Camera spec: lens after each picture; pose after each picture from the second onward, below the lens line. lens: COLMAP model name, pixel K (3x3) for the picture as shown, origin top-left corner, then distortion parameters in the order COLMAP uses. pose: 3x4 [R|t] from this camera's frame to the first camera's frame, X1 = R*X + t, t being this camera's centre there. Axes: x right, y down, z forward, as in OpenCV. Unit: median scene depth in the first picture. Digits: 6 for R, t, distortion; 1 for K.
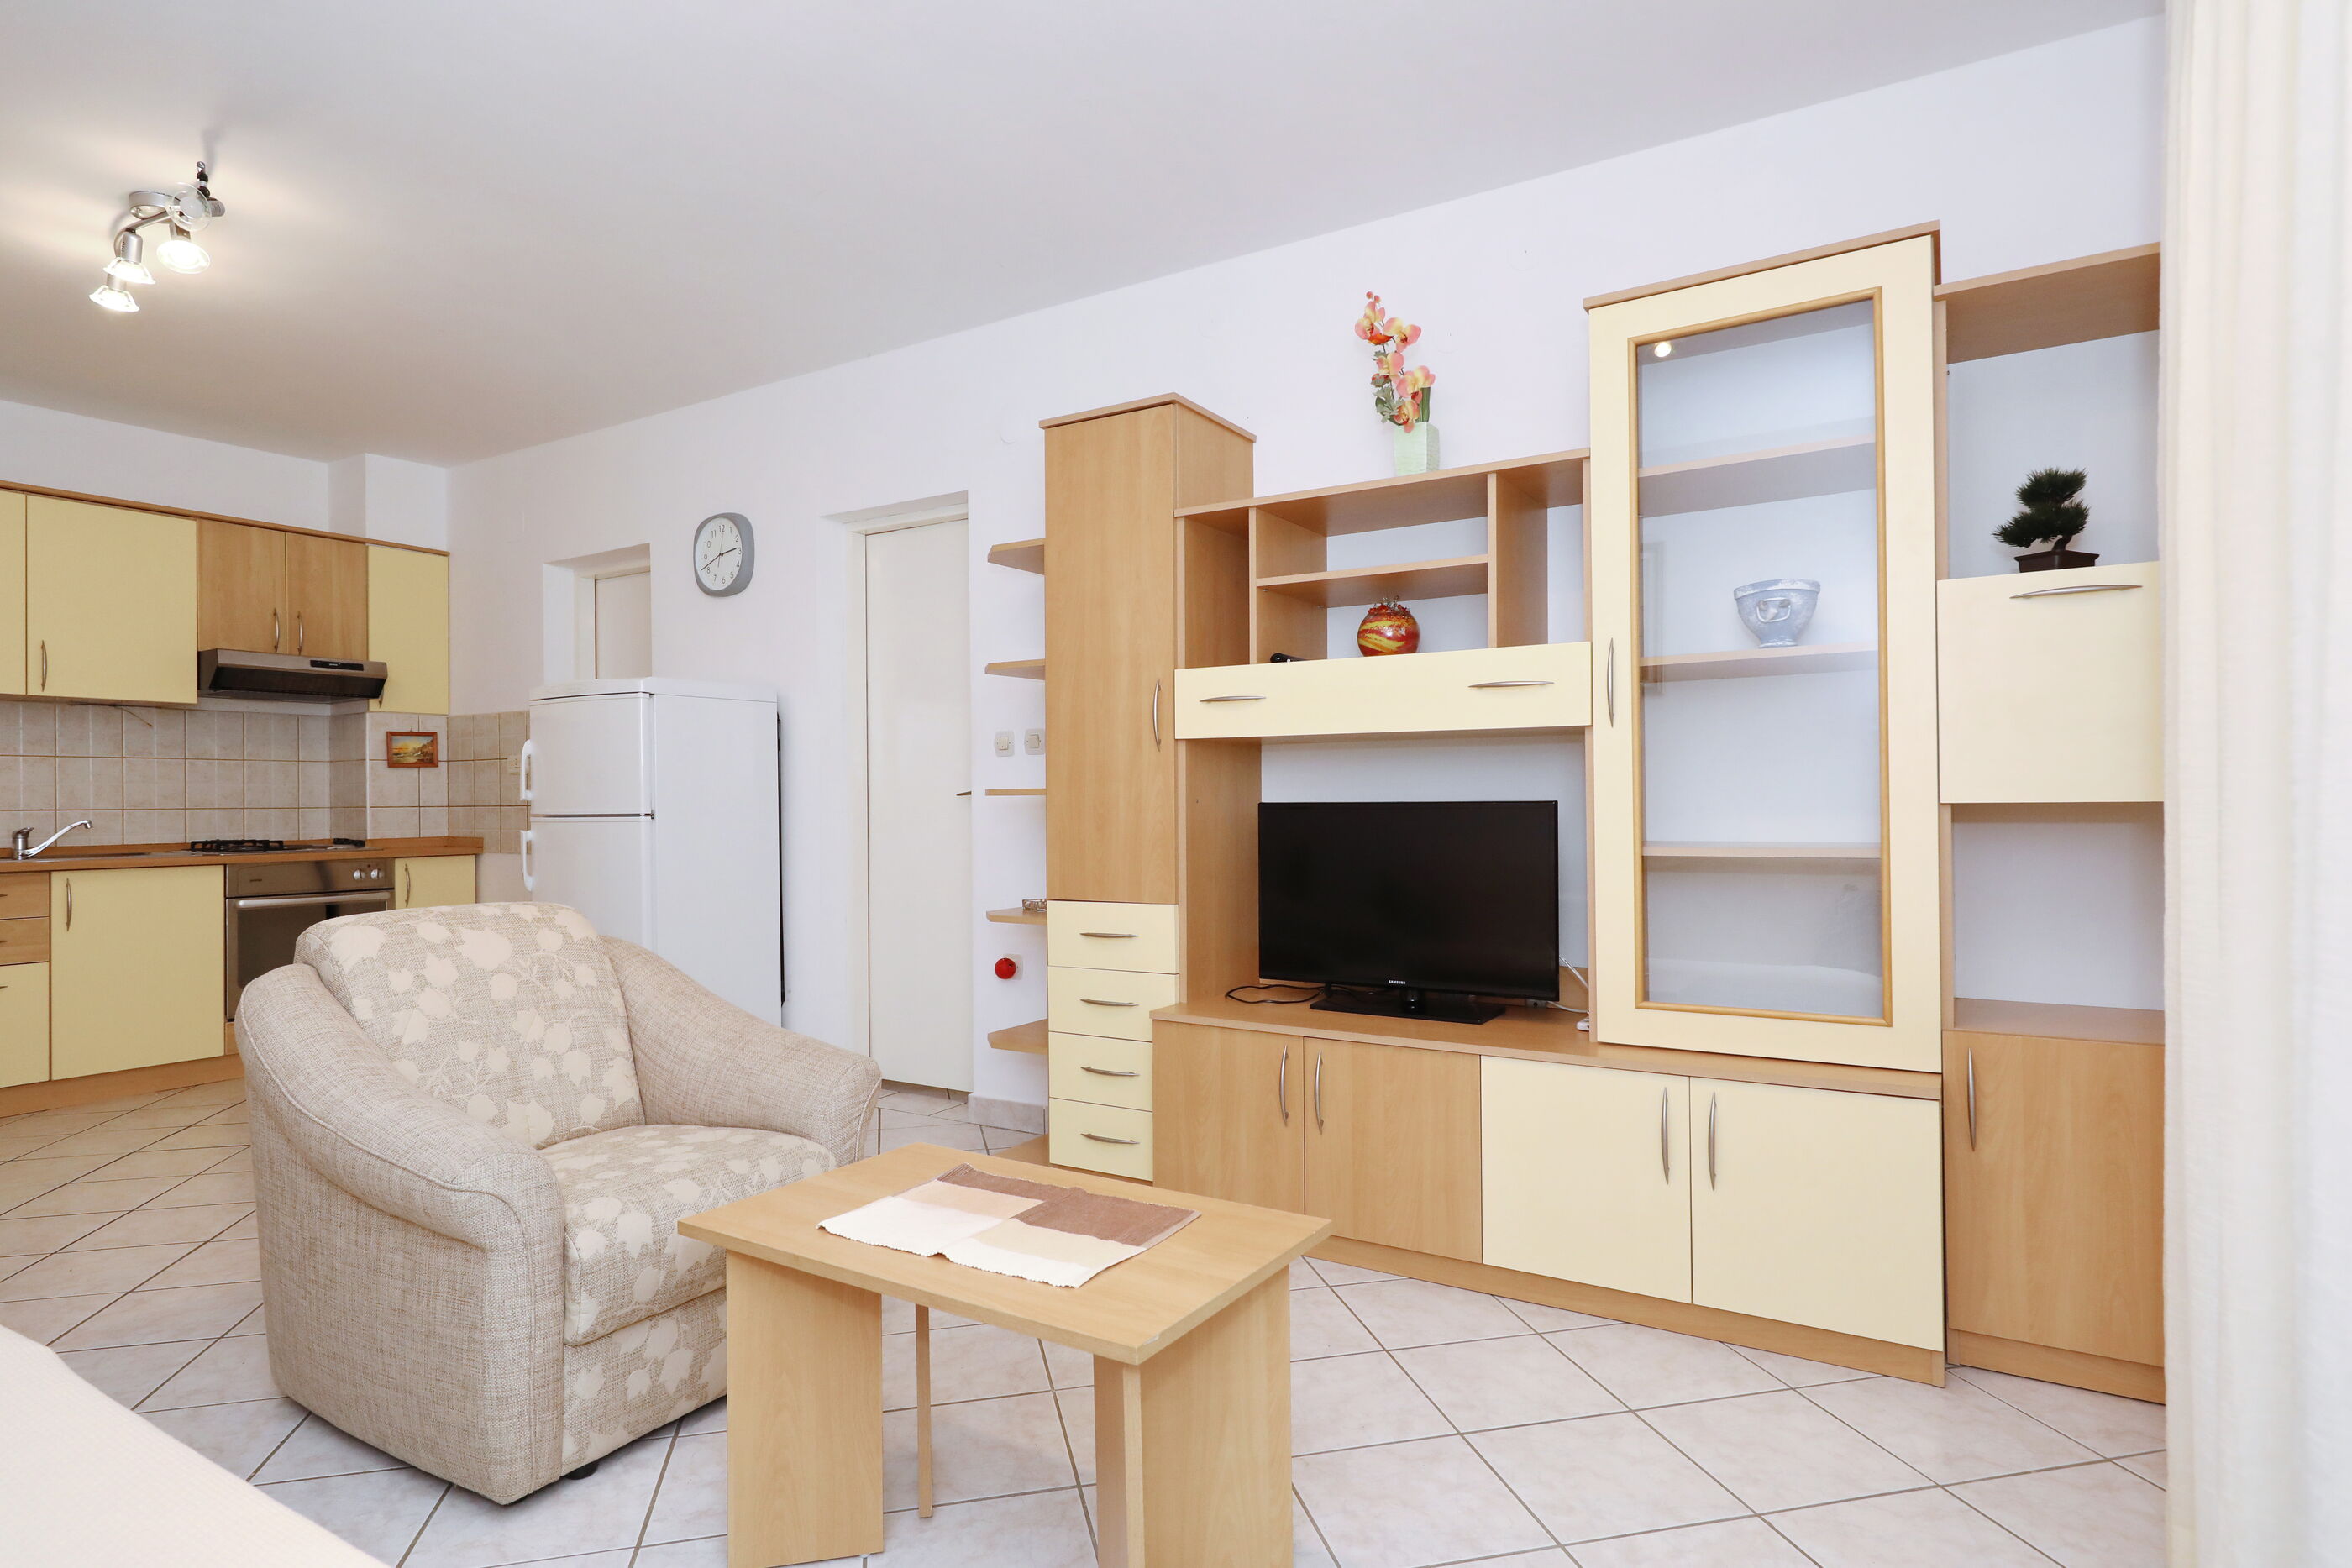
lens RADIAL K [[1241.6, 0, 1193.4], [0, 1241.6, 803.6], [0, 0, 1]] dist [-0.001829, -0.001857]
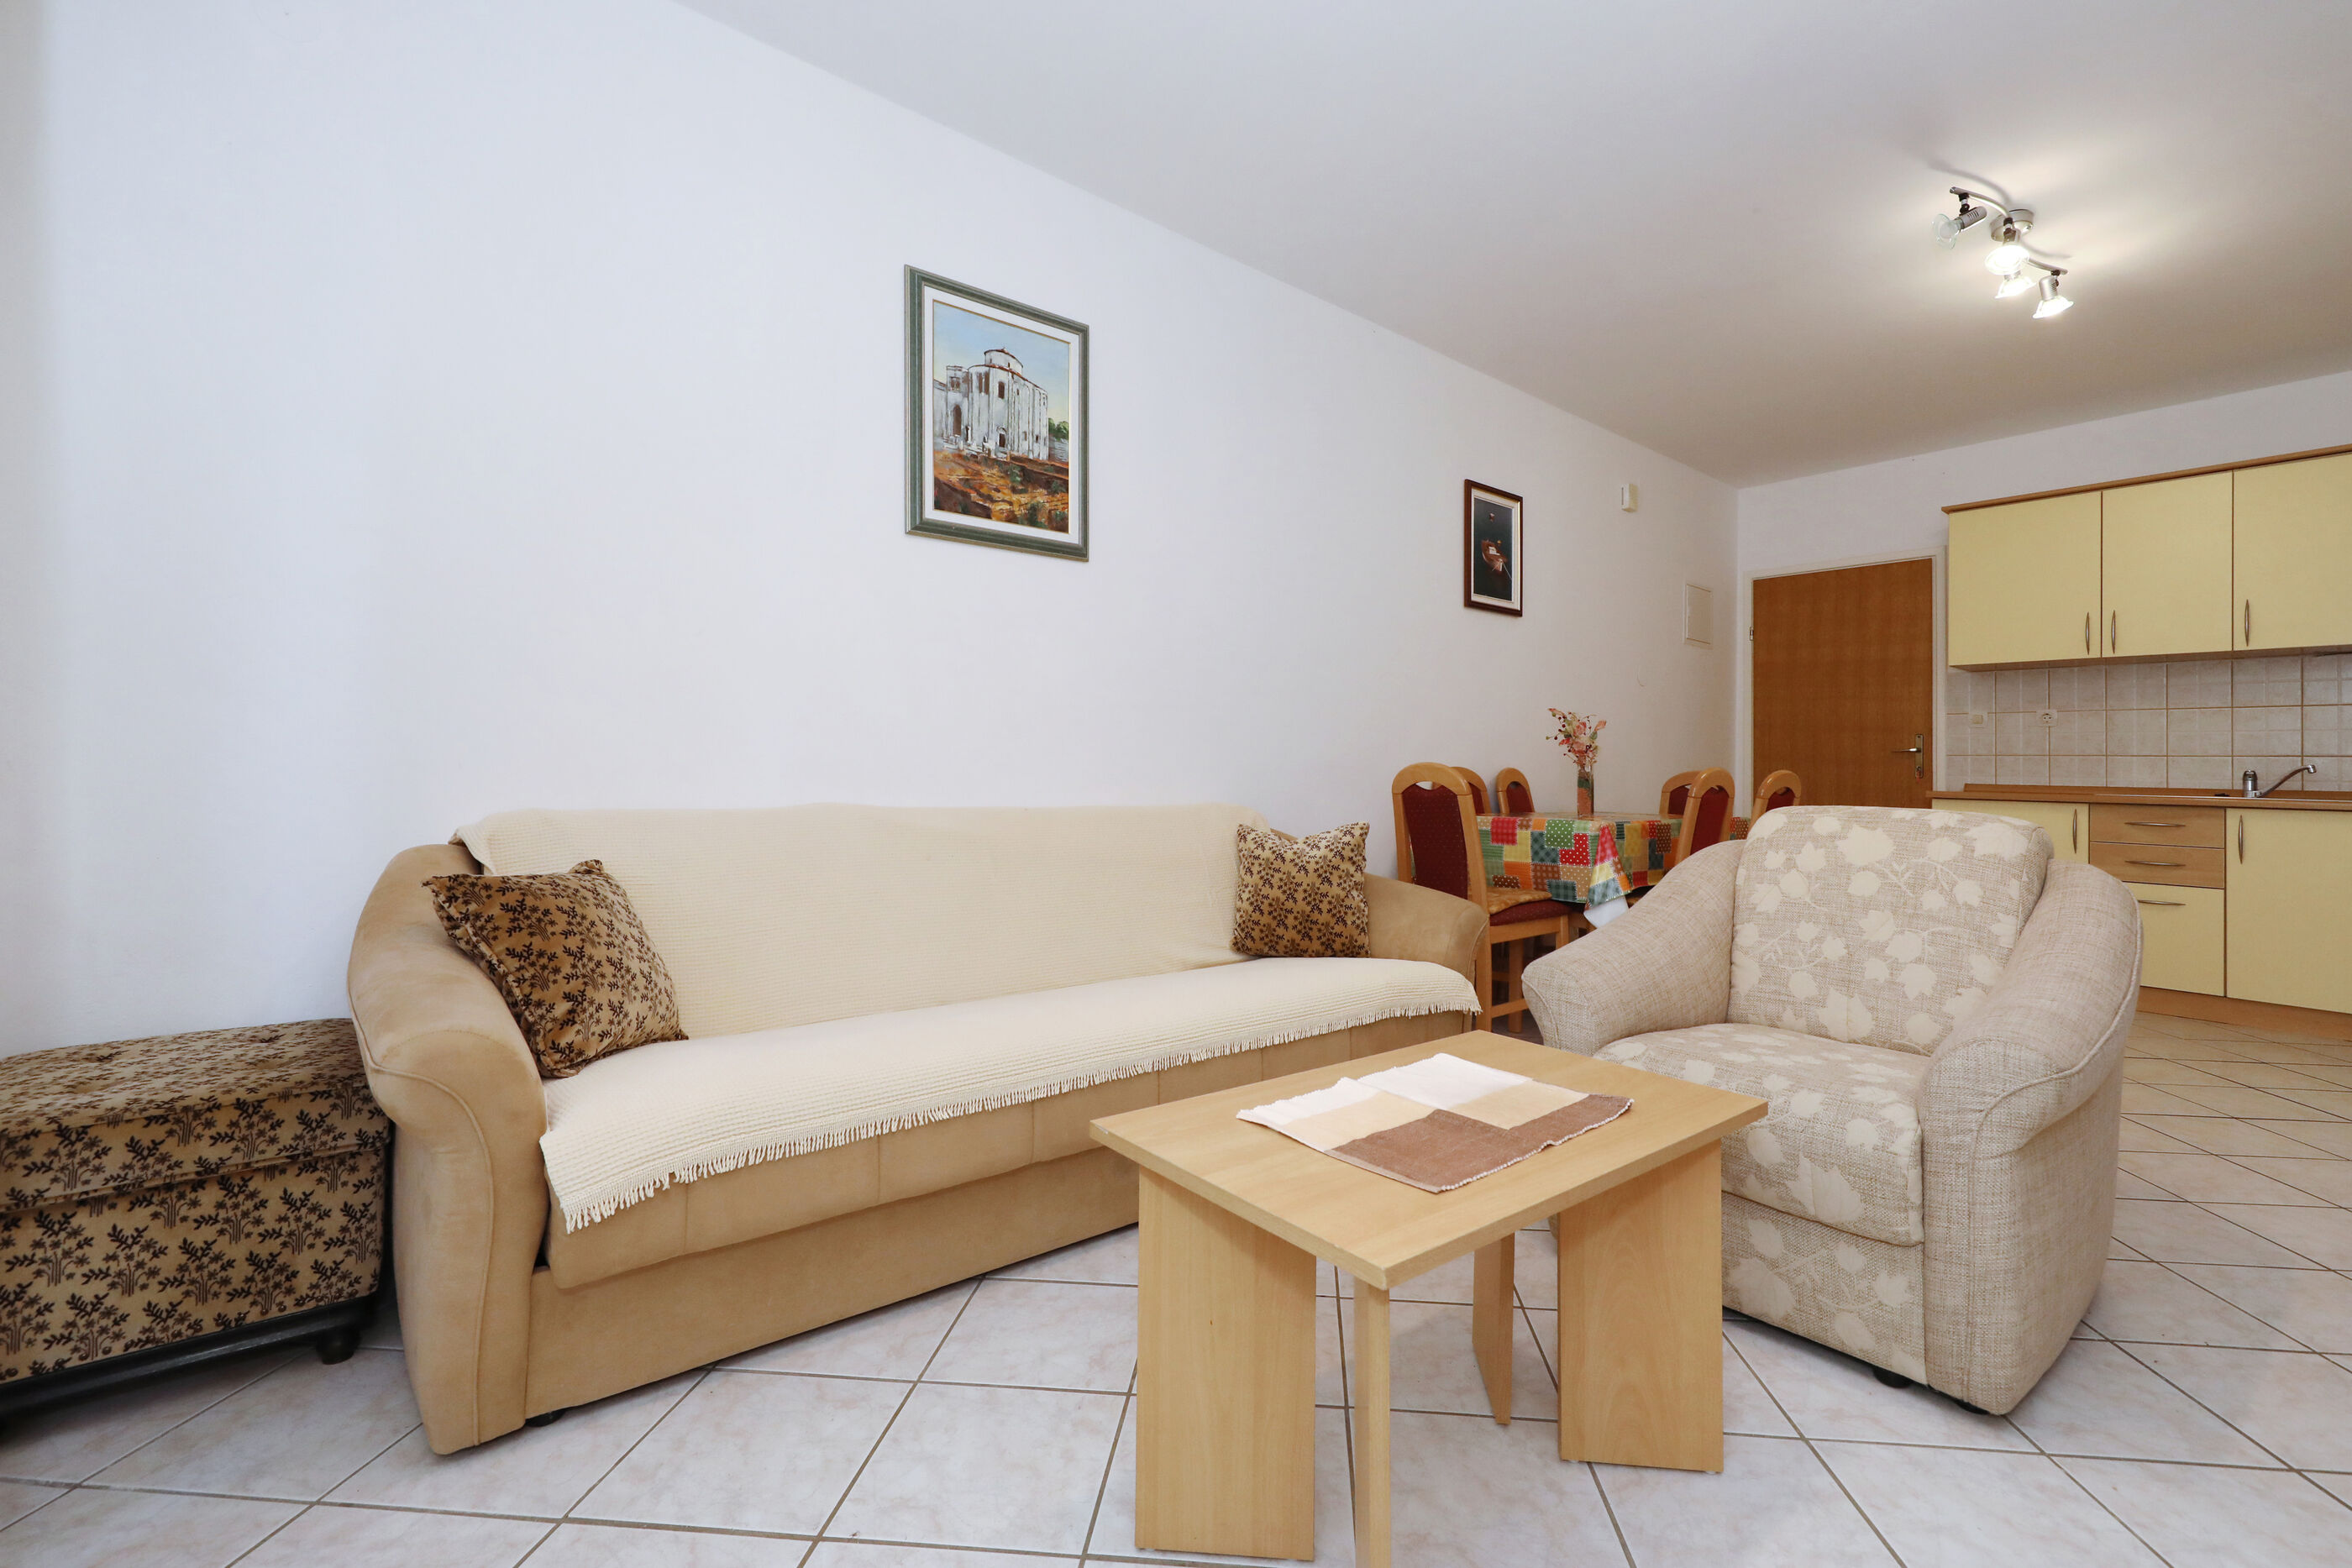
lens RADIAL K [[1049.7, 0, 1199.7], [0, 1049.7, 748.7], [0, 0, 1]] dist [0.002804, -0.000601]
pose [[-0.319999, -0.019244, -0.947222, 0.216356], [-0.020146, 0.999706, -0.013505, 0.027794], [0.947204, 0.014761, -0.320293, 0.360424]]
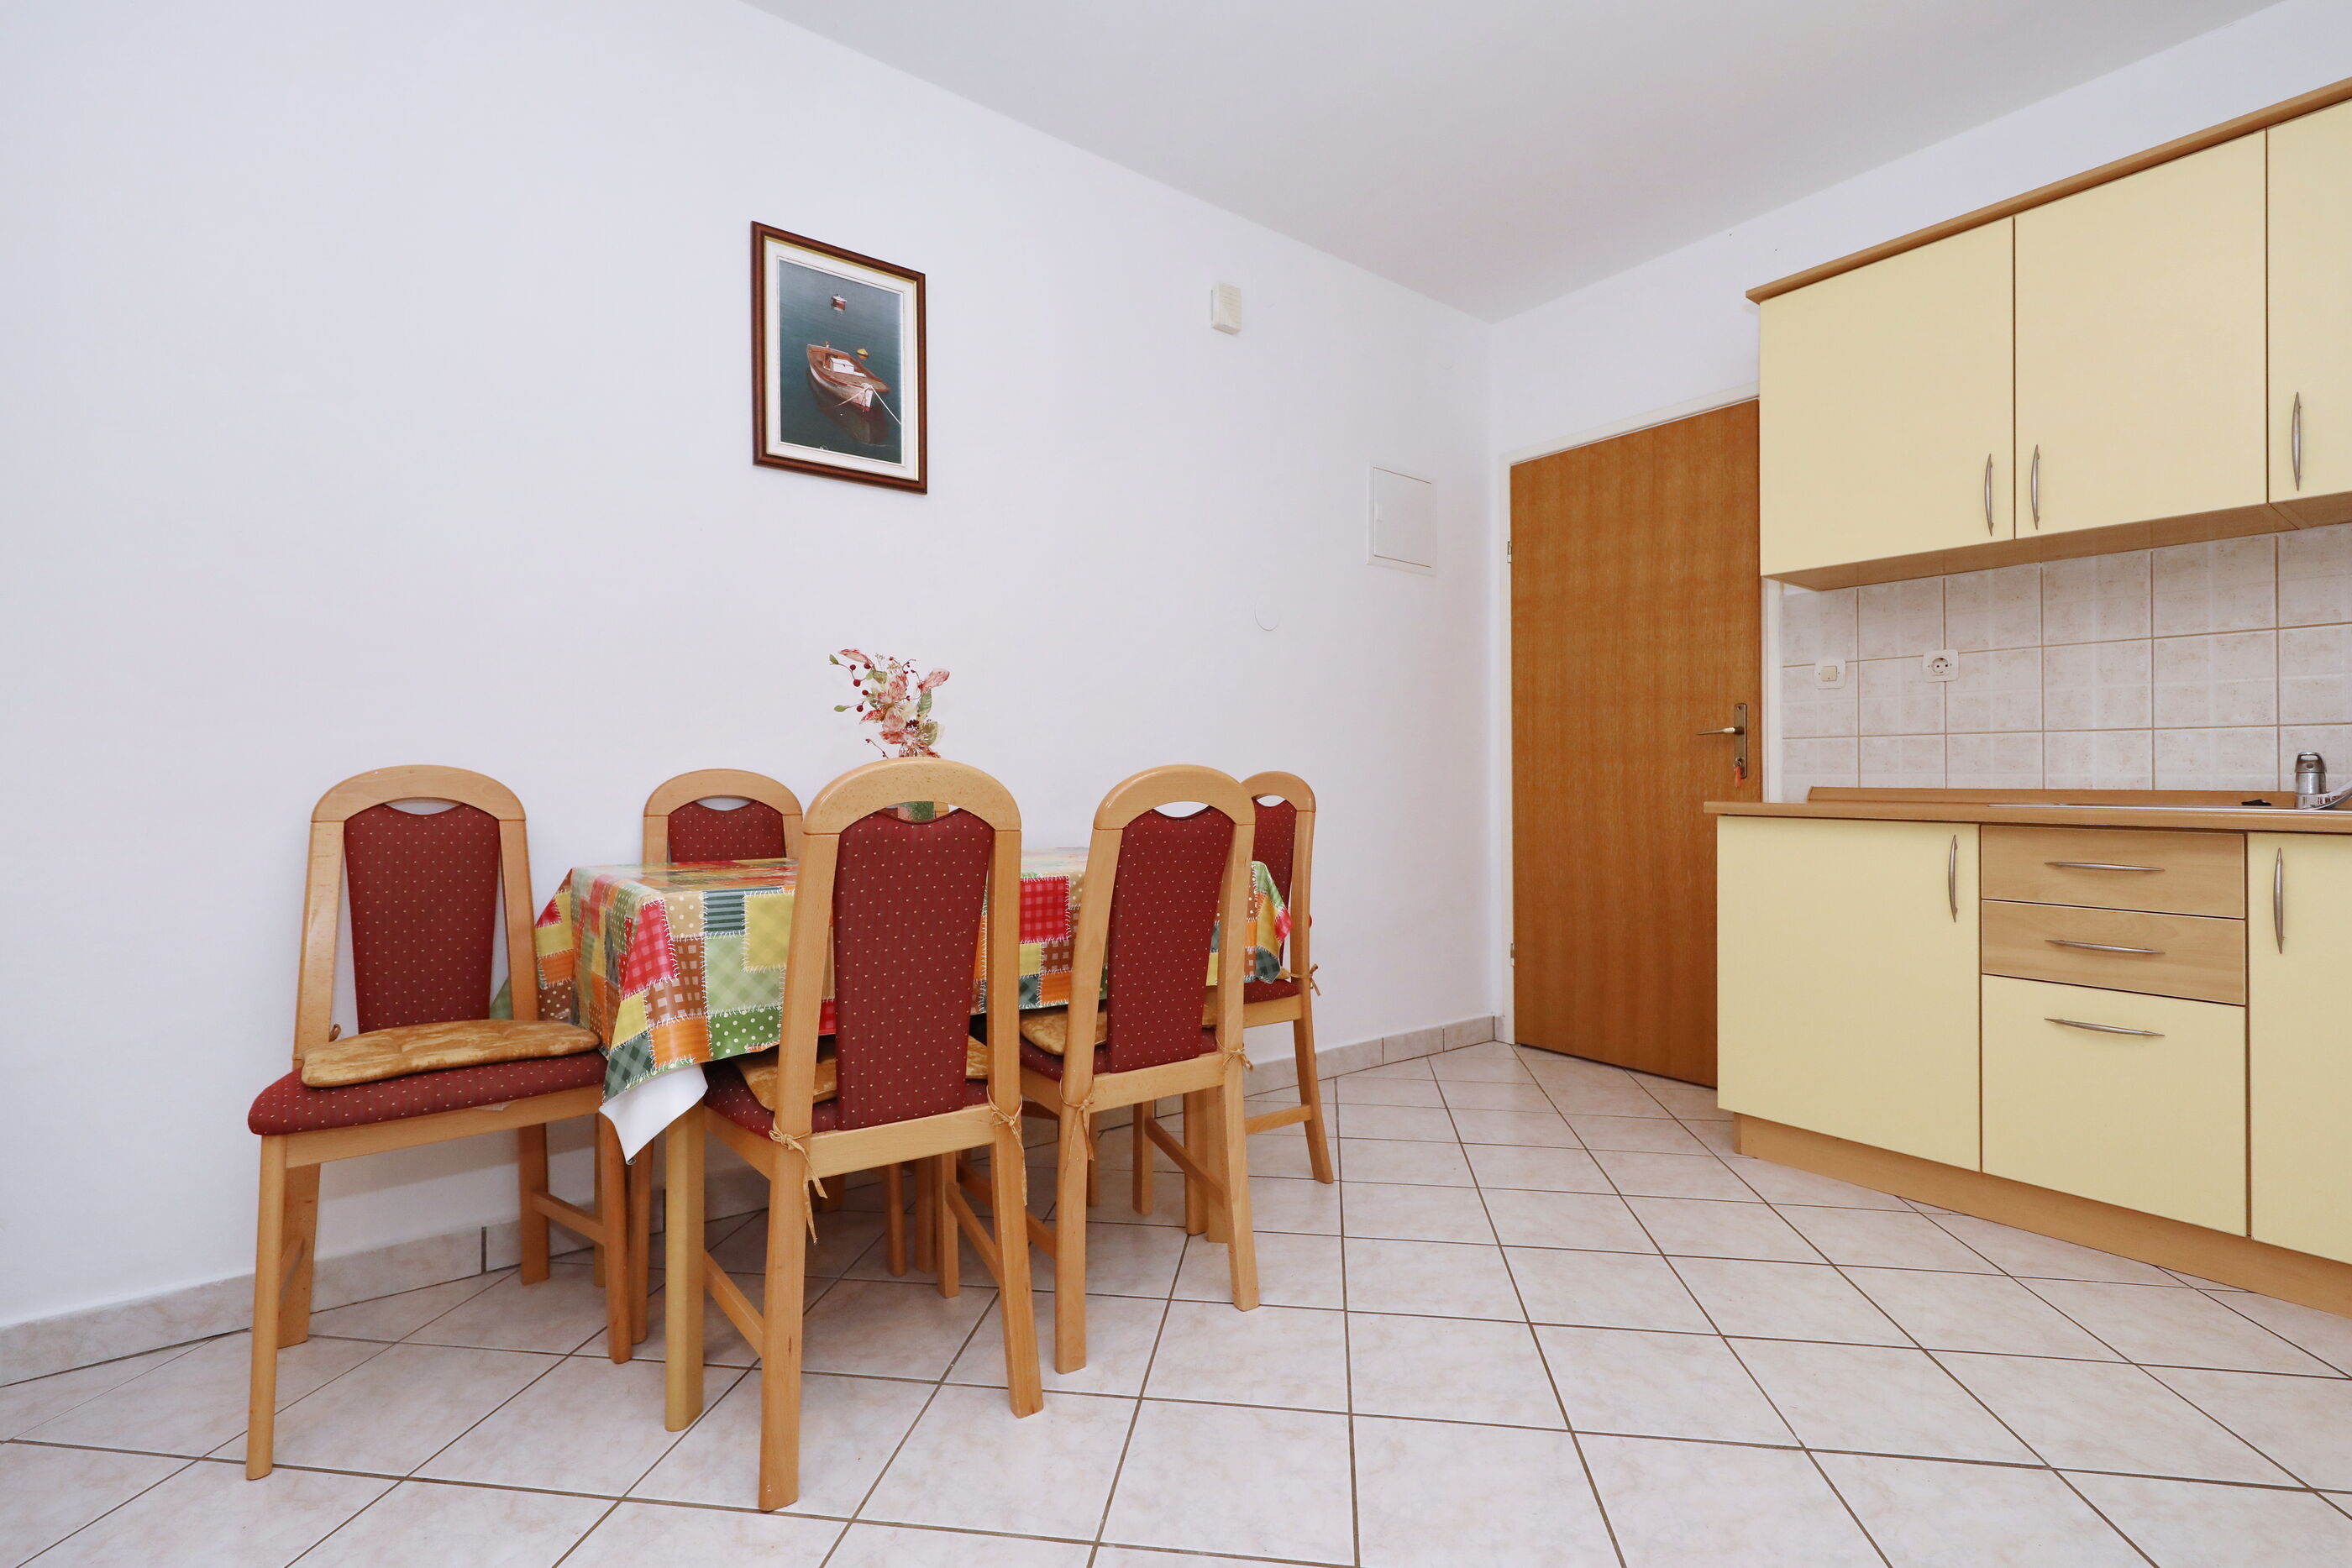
lens RADIAL K [[1110.1, 0, 1184.6], [0, 1110.1, 770.1], [0, 0, 1]] dist [-0.002110, 0.001008]
pose [[-0.362347, -0.007899, -0.932010, -0.279562], [-0.005737, 0.999964, -0.006245, 0.028782], [0.932026, 0.003084, -0.362380, 0.630033]]
